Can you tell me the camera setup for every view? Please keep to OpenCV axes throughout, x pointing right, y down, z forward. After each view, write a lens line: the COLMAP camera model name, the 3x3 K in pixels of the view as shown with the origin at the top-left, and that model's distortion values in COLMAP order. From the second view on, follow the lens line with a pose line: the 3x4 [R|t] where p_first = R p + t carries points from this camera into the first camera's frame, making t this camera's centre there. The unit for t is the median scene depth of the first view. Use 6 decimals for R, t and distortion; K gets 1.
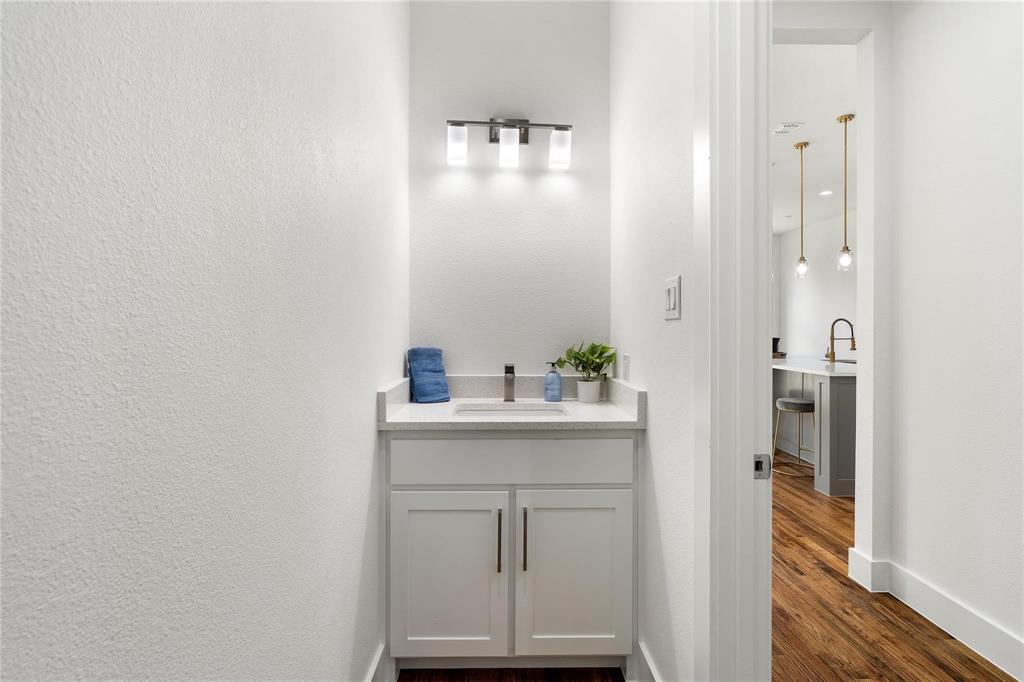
lens RADIAL K [[481.2, 0, 511.8], [0, 481.2, 335.1], [0, 0, 1]] dist [-0.003213, 0.000410]
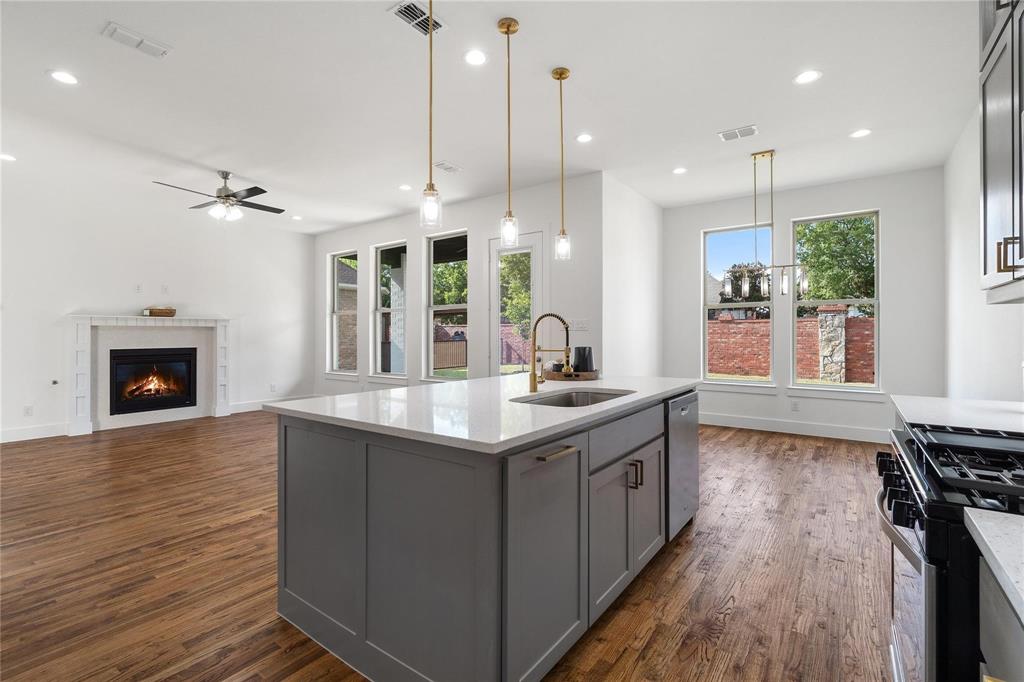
lens RADIAL K [[466.6, 0, 513.0], [0, 466.6, 334.8], [0, 0, 1]] dist [-0.000771, -0.000066]
pose [[0.803061, 0.000981, -0.595895, 0.969417], [-0.006536, 0.999953, -0.007162, -0.006448], [0.595860, 0.009647, 0.803030, 0.549289]]
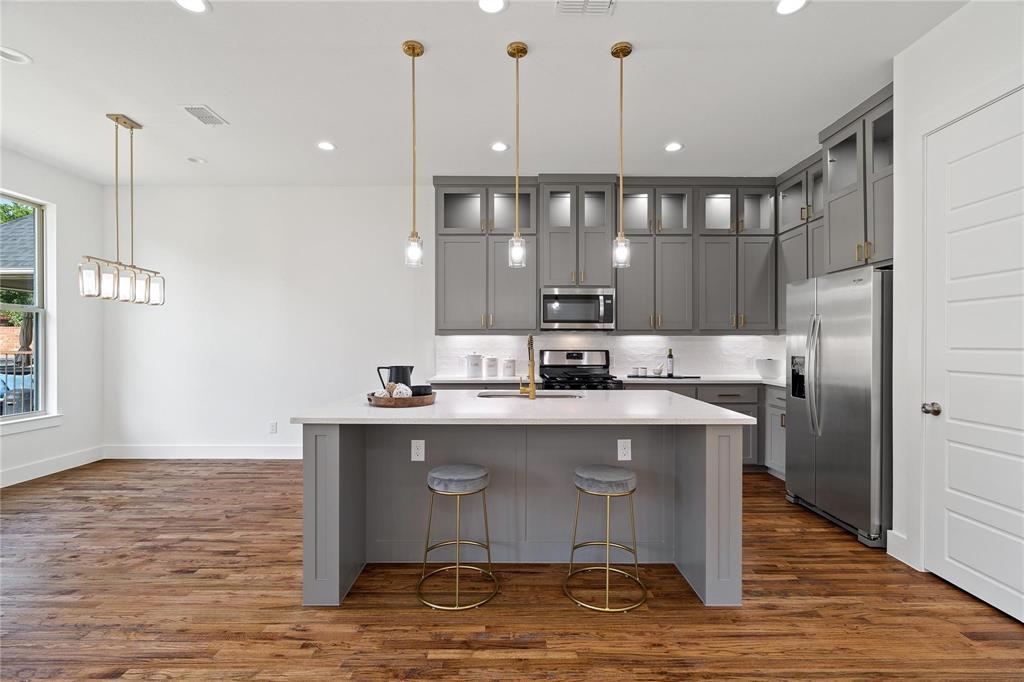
lens RADIAL K [[466.8, 0, 512.0], [0, 466.8, 341.0], [0, 0, 1]] dist [-0.002794, -0.000261]
pose [[0.018668, 0.004480, 0.999816, 0.010734], [0.011621, 0.999921, -0.004698, -0.022287], [-0.999758, 0.011707, 0.018614, 1.012678]]
